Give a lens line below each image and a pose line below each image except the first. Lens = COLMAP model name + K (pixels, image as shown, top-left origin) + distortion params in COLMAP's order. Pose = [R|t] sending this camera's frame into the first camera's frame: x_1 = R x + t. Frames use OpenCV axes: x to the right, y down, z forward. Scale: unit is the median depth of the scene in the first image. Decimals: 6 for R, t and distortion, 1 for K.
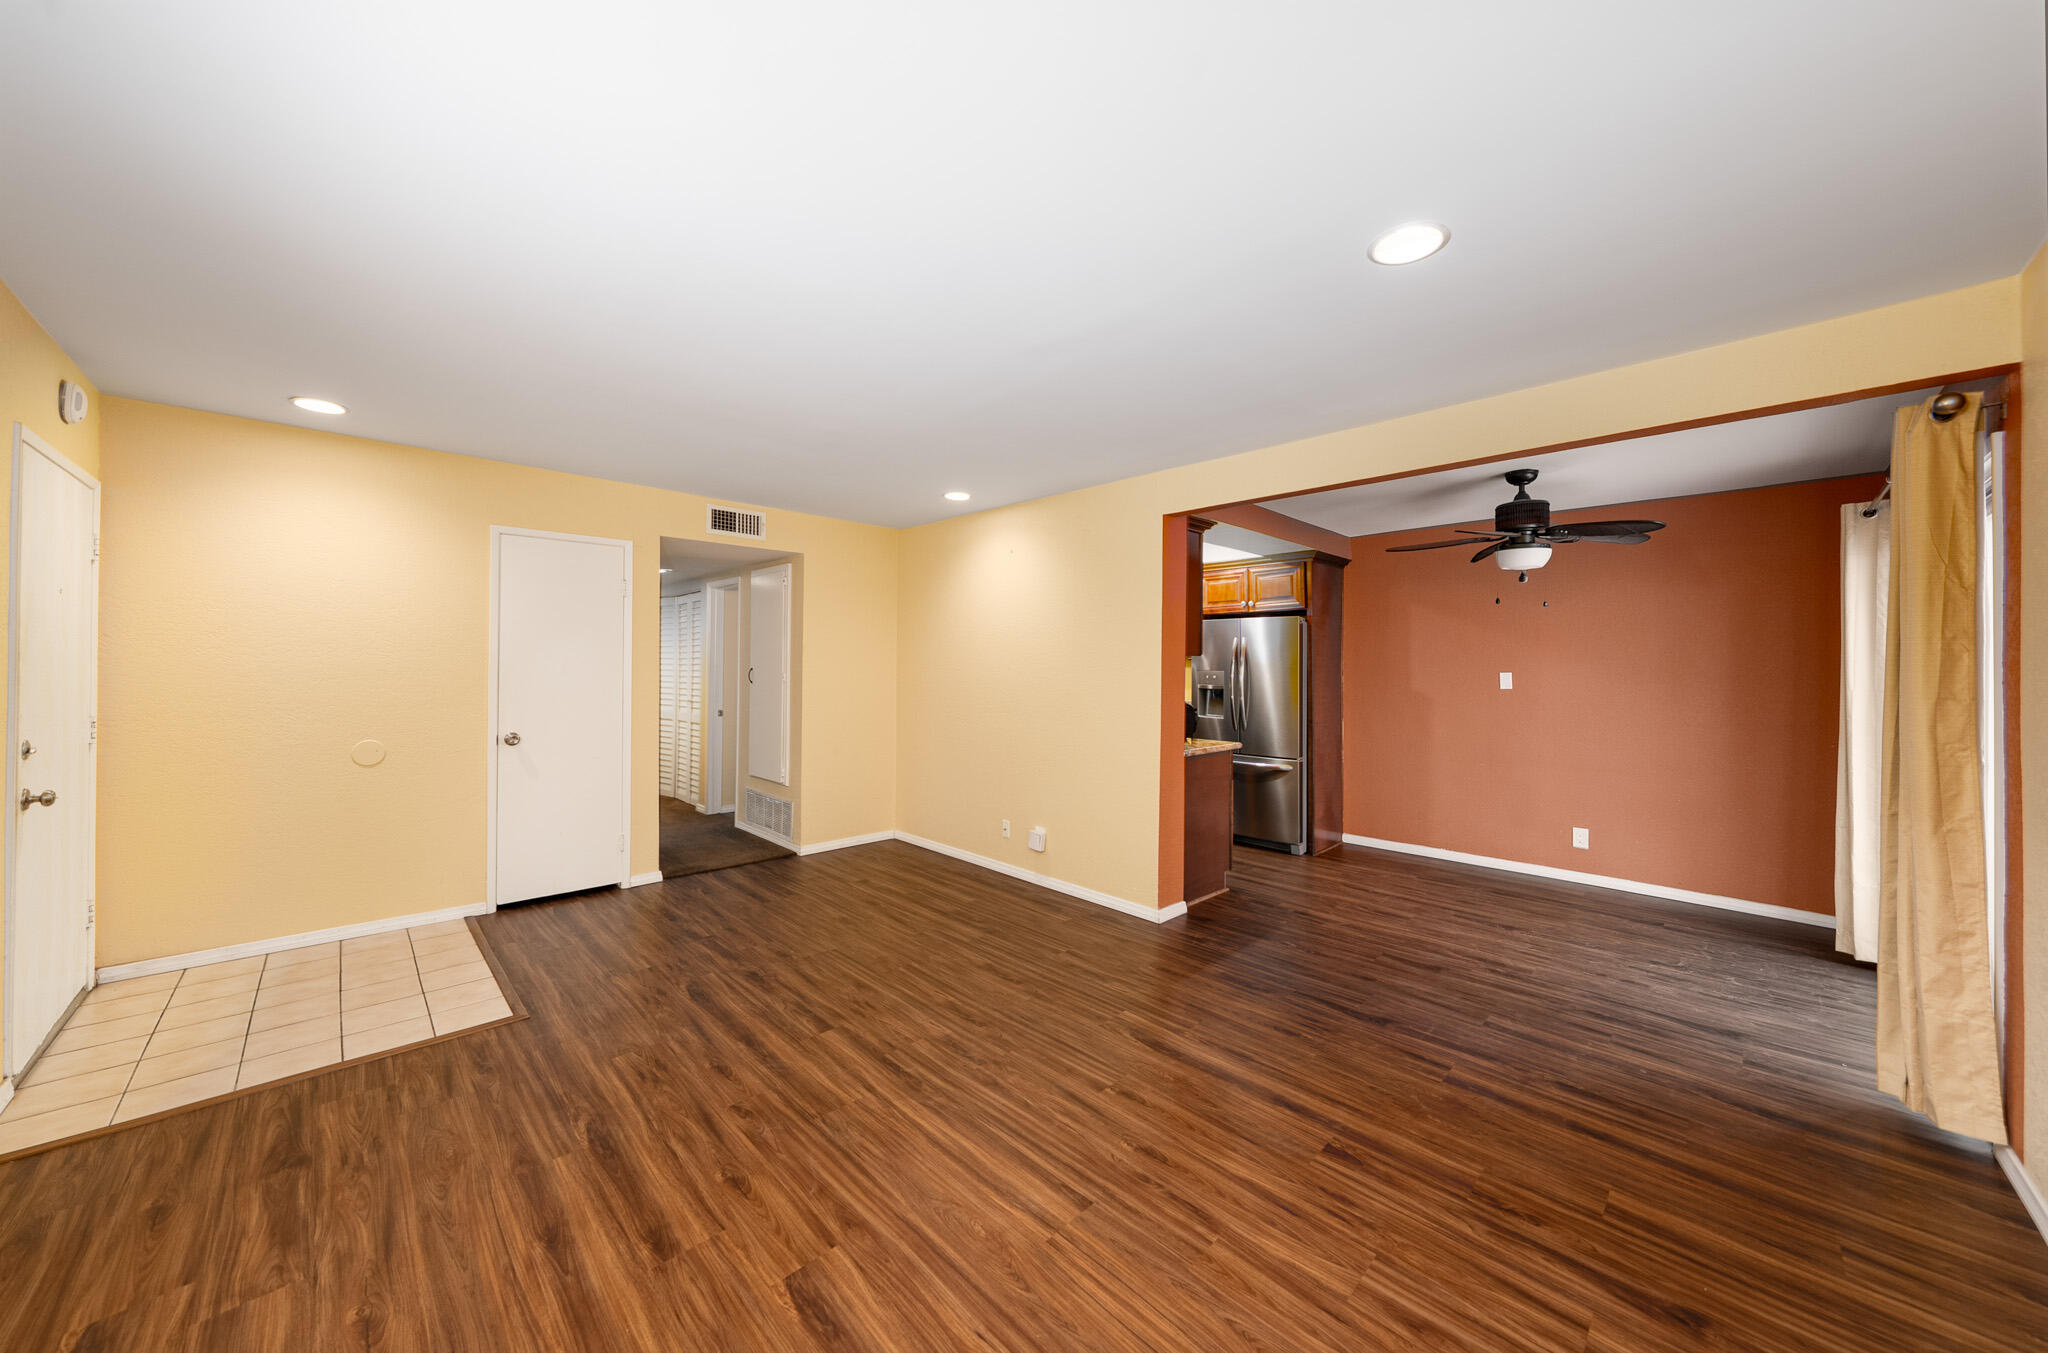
lens RADIAL K [[706.2, 0, 1025.9], [0, 706.2, 662.0], [0, 0, 1]] dist [-0.000991, 0.000435]
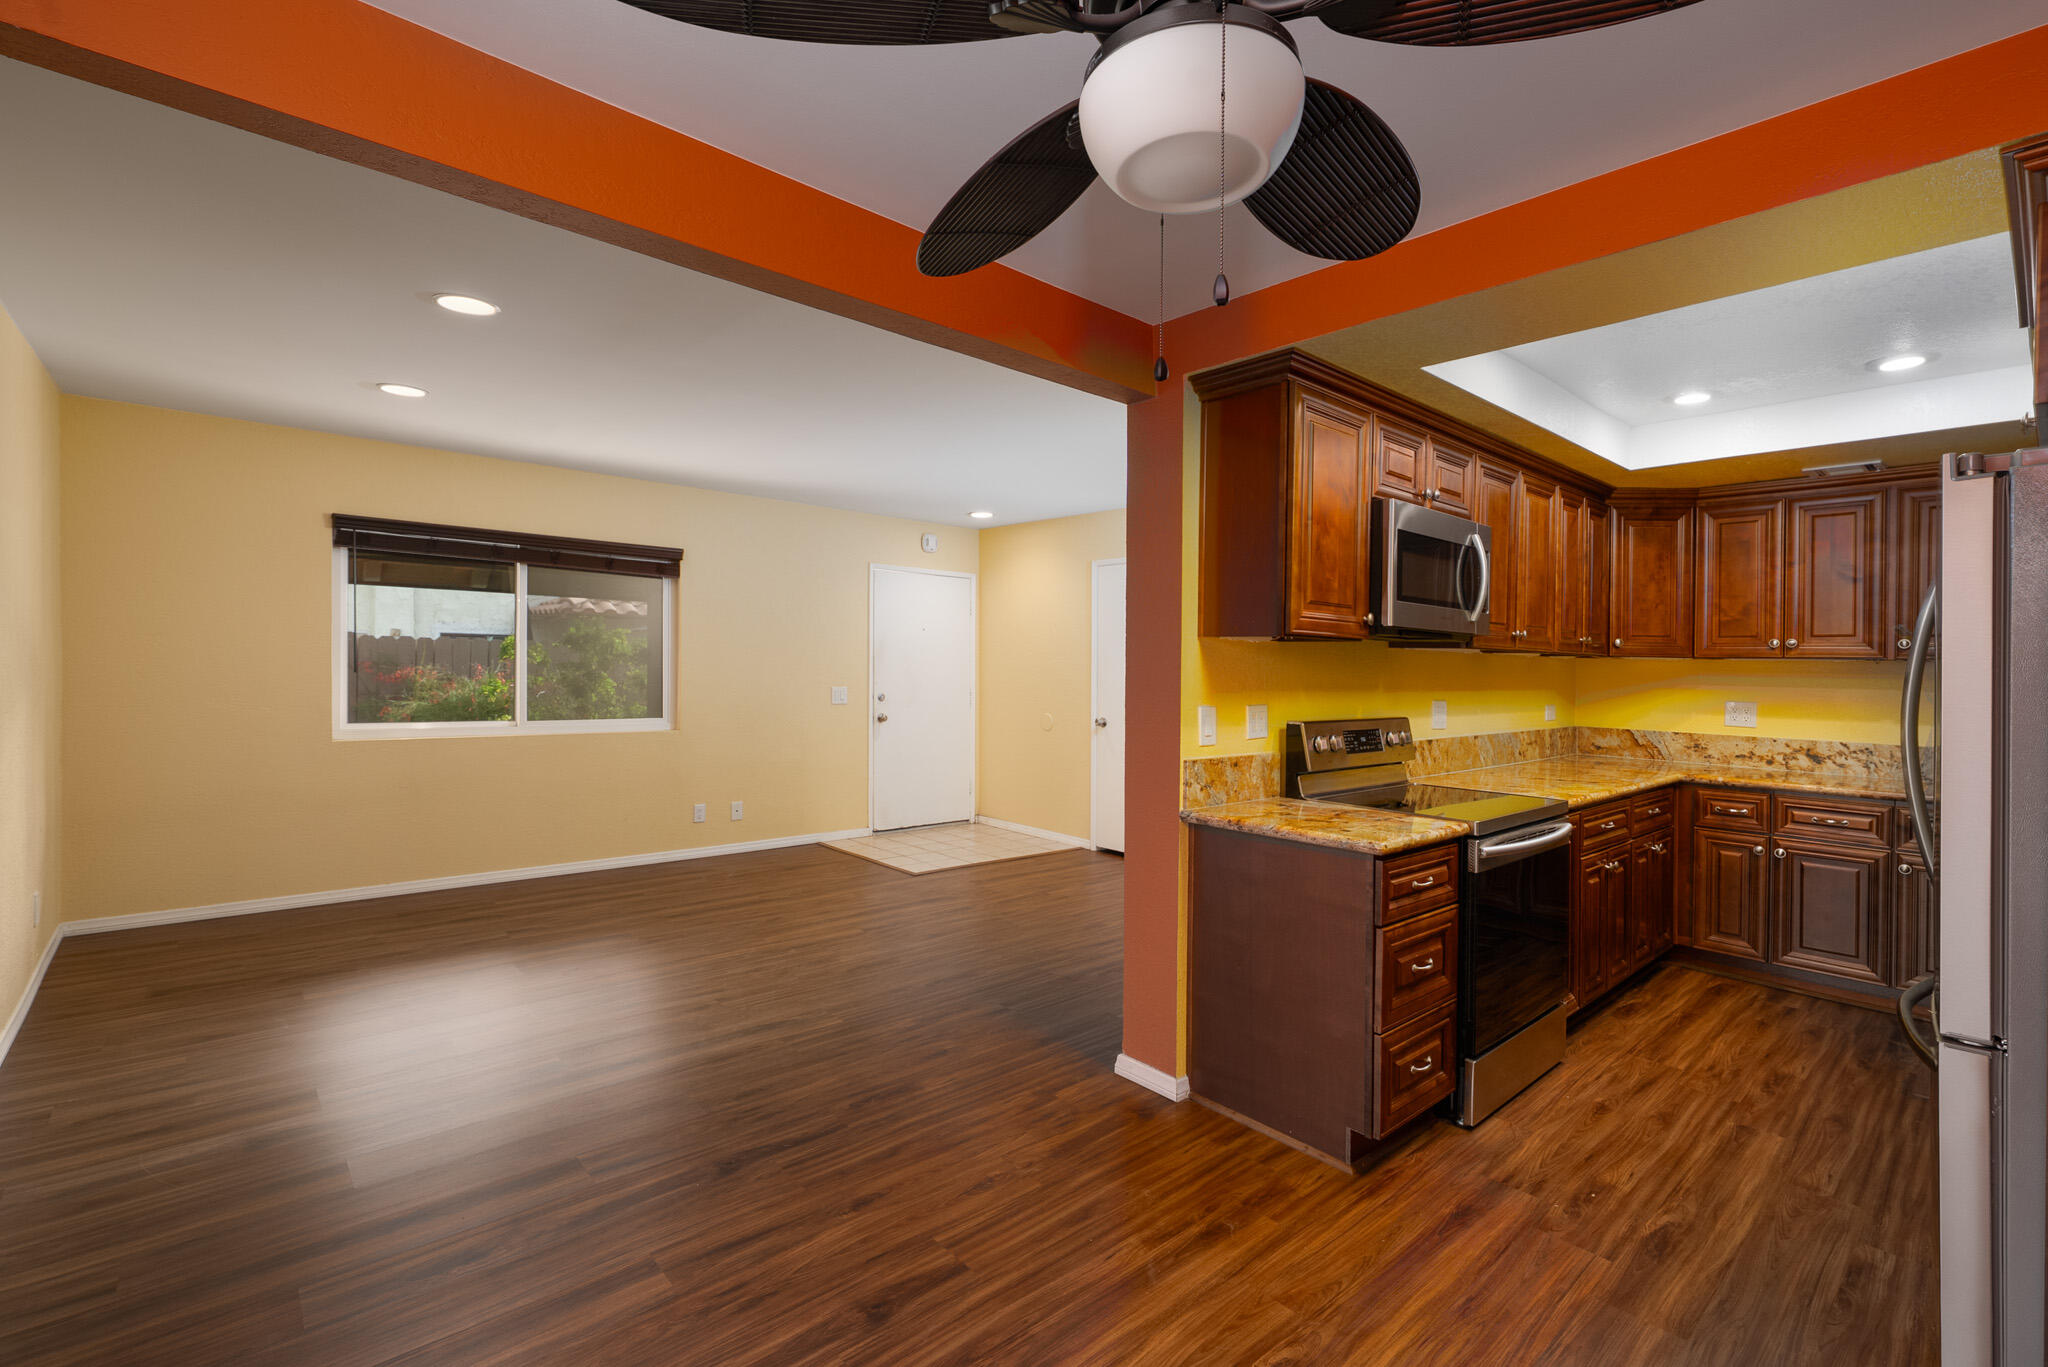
lens RADIAL K [[927.2, 0, 1025.7], [0, 927.2, 675.1], [0, 0, 1]] dist [0.002396, 0.000133]
pose [[-0.059269, -0.007295, -0.998215, 1.670121], [-0.015117, 0.999865, -0.006410, 0.055286], [0.998128, 0.014710, -0.059371, 1.620354]]
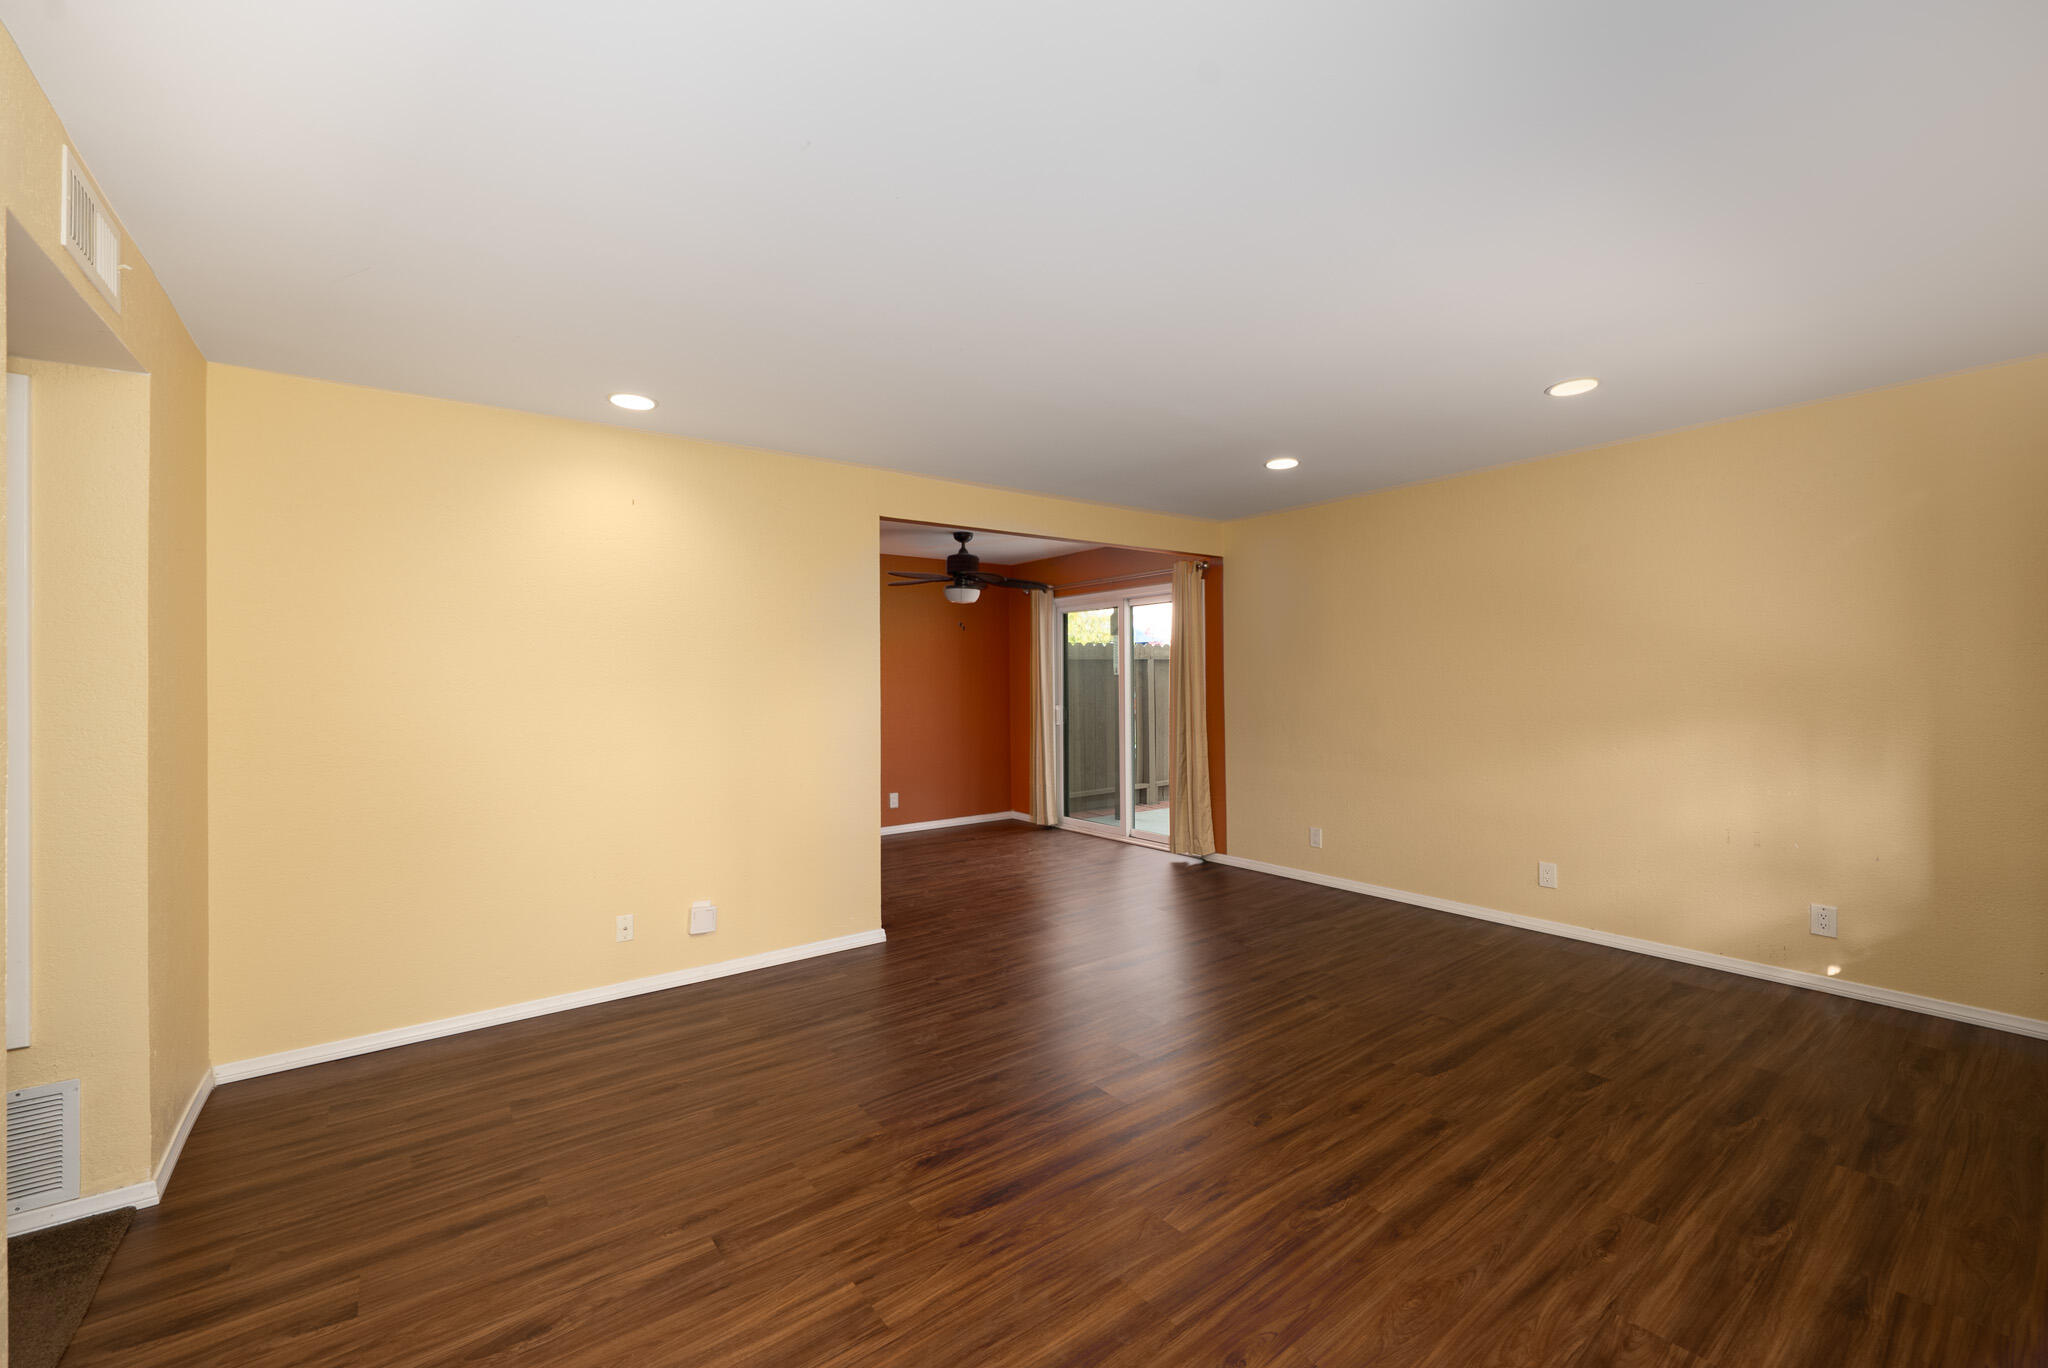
lens RADIAL K [[826.2, 0, 1023.8], [0, 826.2, 680.9], [0, 0, 1]] dist [-0.000192, -0.000506]
pose [[0.132678, -0.013573, 0.991066, -1.515411], [0.003435, 0.999907, 0.013234, 0.003194], [-0.991153, 0.001649, 0.132712, 1.122340]]
